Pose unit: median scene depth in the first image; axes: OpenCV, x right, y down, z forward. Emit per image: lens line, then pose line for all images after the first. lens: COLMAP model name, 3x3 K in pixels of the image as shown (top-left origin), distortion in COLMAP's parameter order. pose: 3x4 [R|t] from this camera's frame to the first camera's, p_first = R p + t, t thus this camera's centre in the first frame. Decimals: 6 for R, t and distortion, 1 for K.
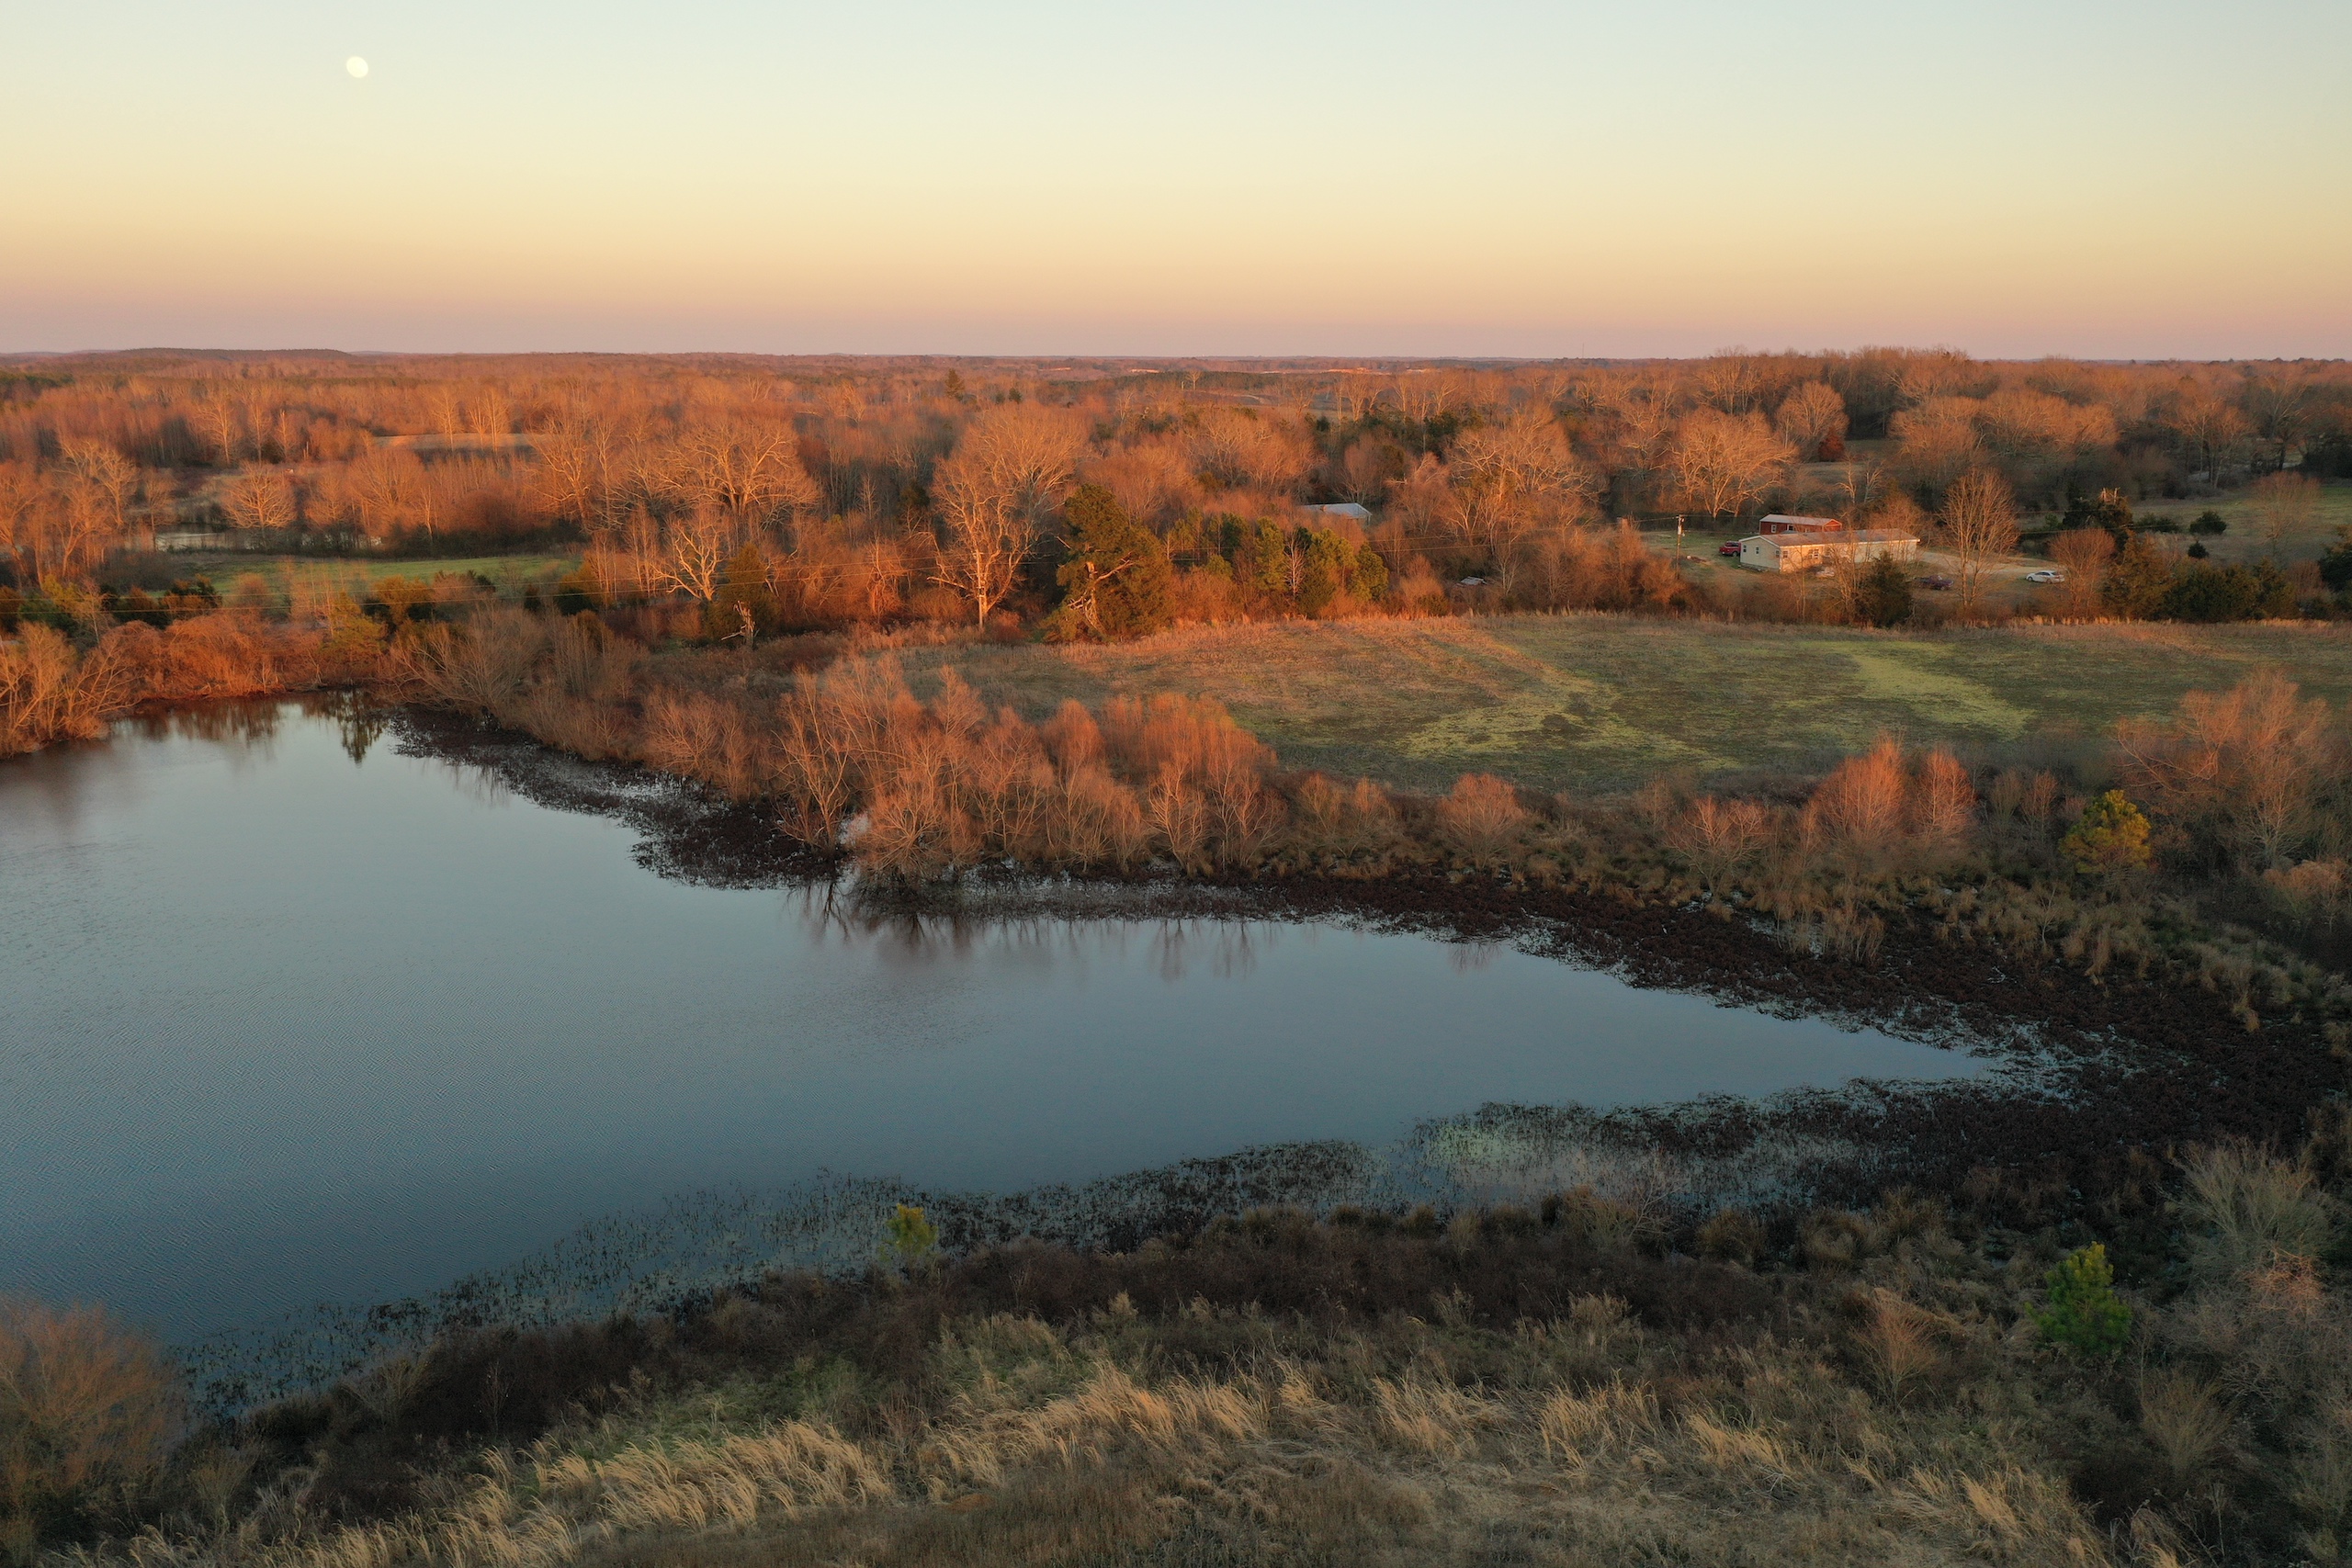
lens RADIAL K [[1848.5, 0, 1169.8], [0, 1848.5, 784.4], [0, 0, 1]] dist [0.005865, -0.008538]
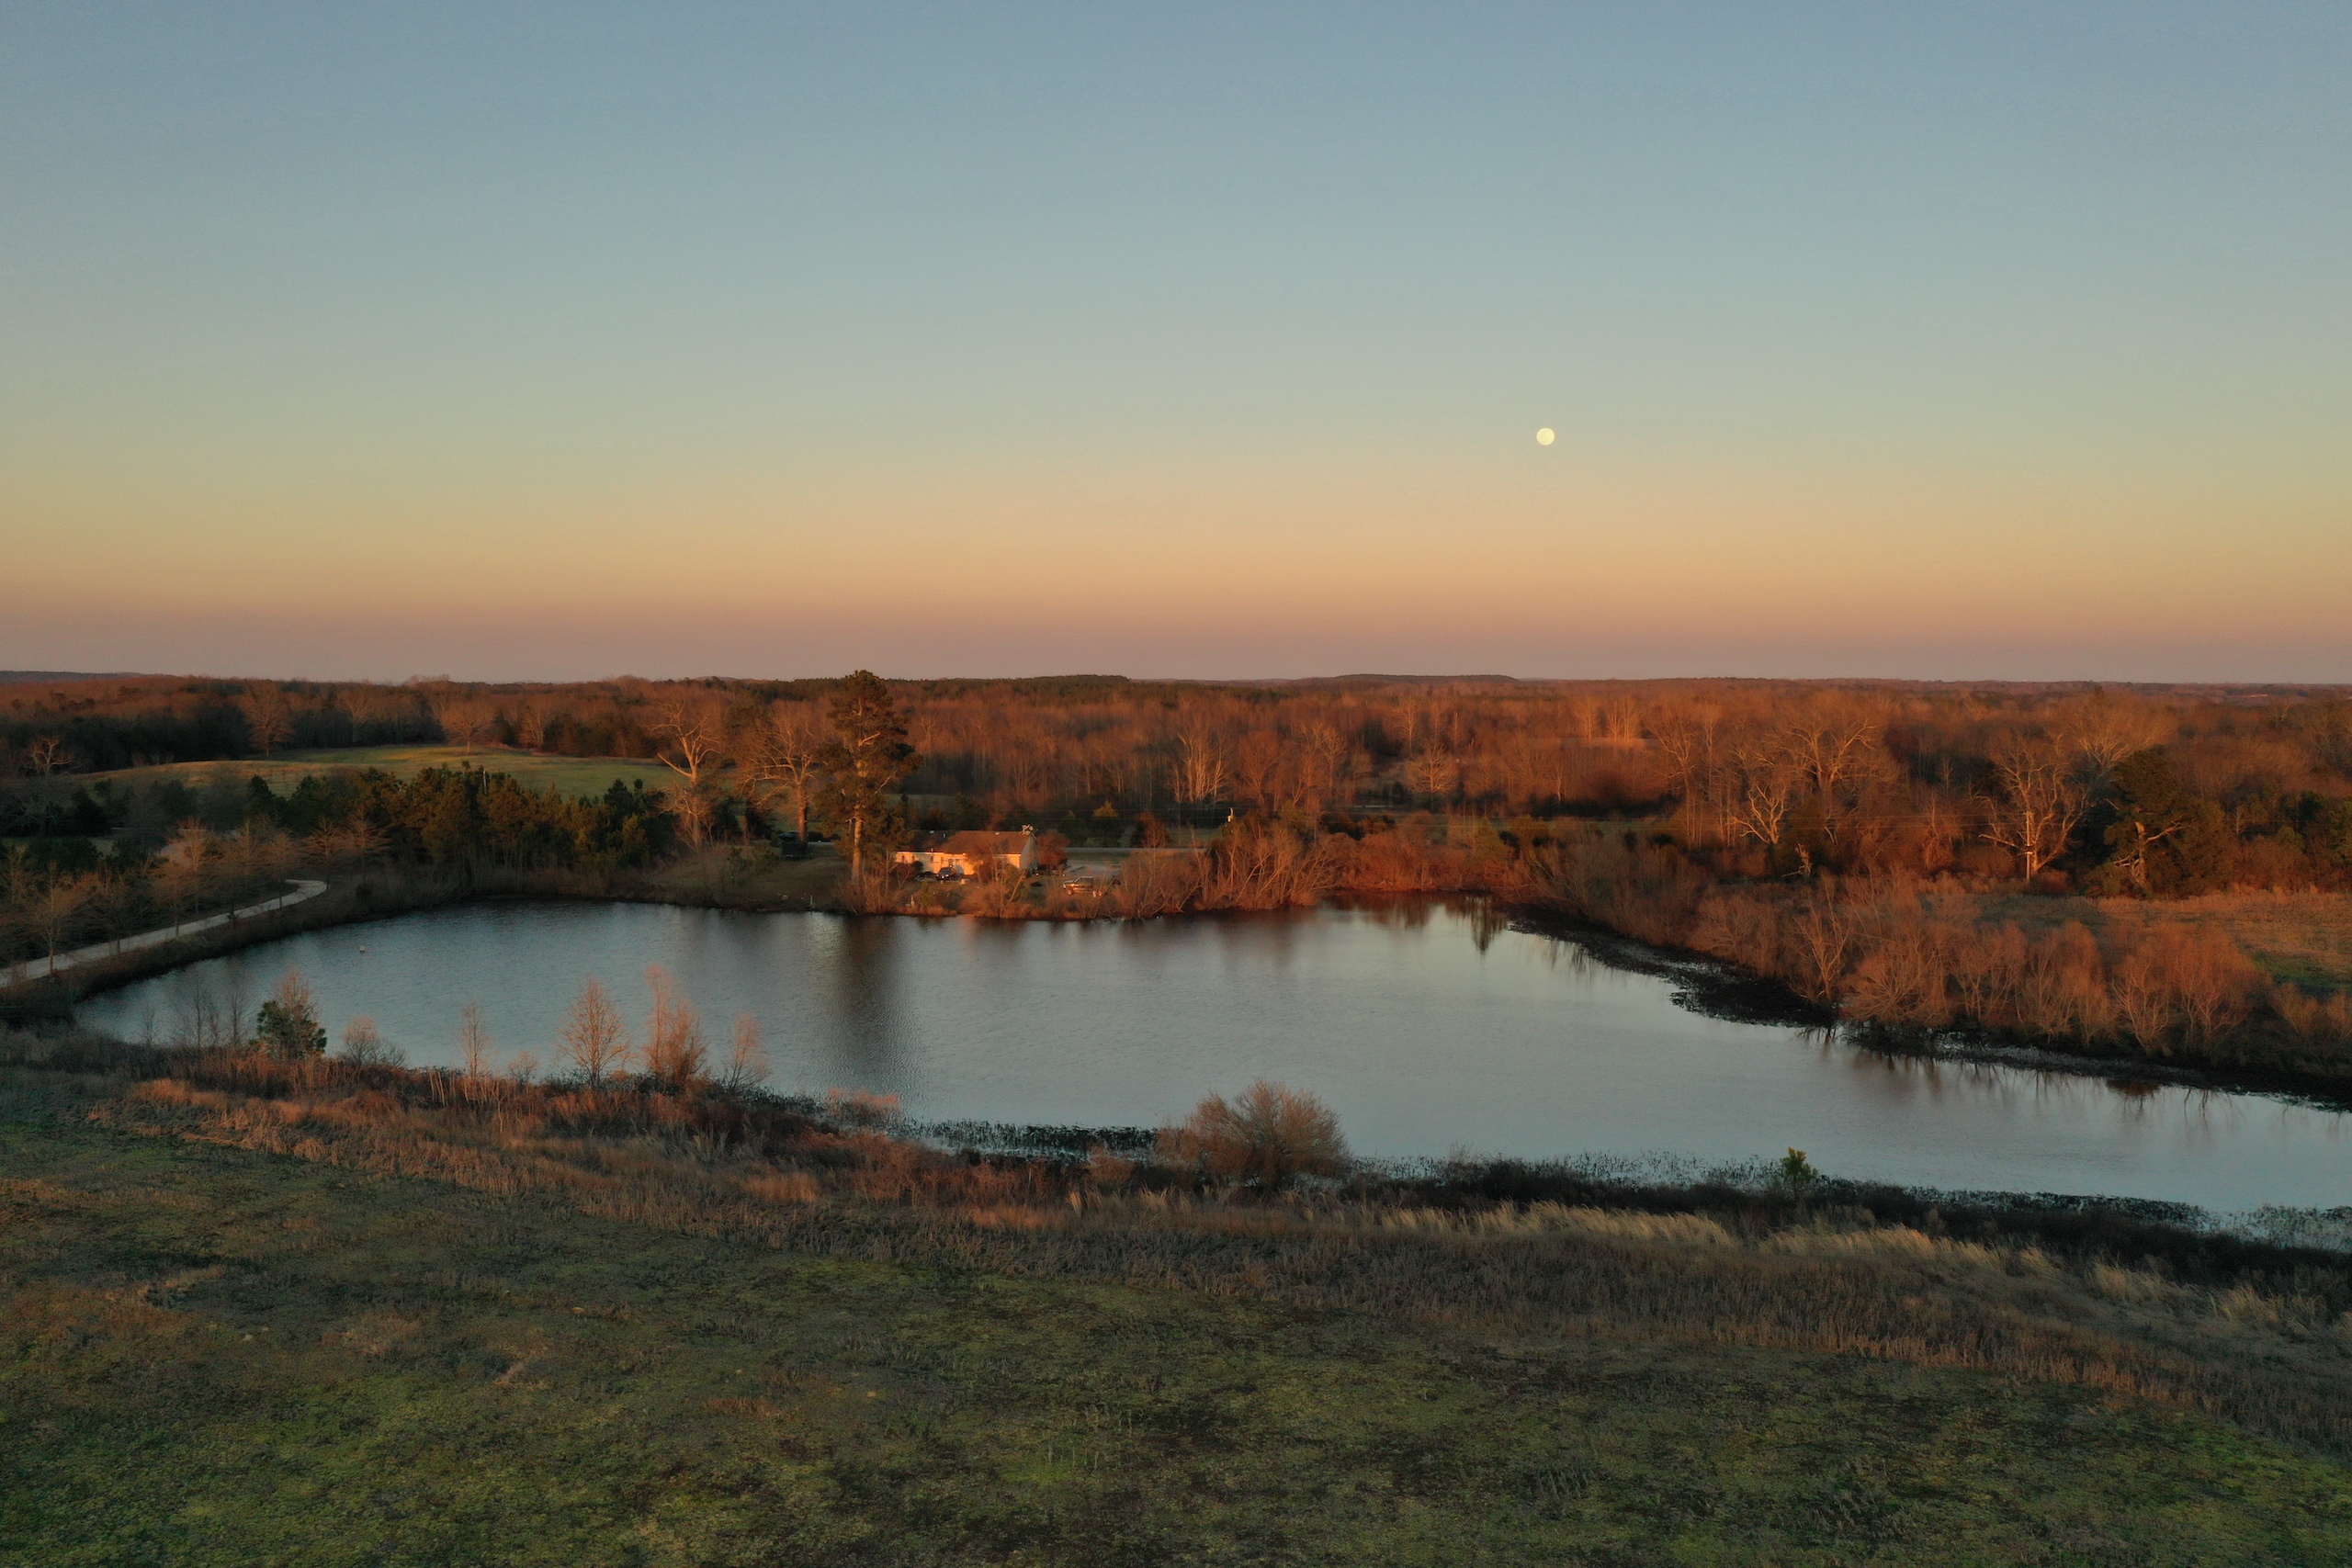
lens RADIAL K [[1848.5, 0, 1179.7], [0, 1848.5, 785.8], [0, 0, 1]] dist [0.005865, -0.008538]
pose [[0.832200, 0.032641, -0.553514, 0.083266], [-0.127547, 0.982765, -0.133811, 0.068513], [0.539607, 0.181956, 0.822020, -0.167574]]
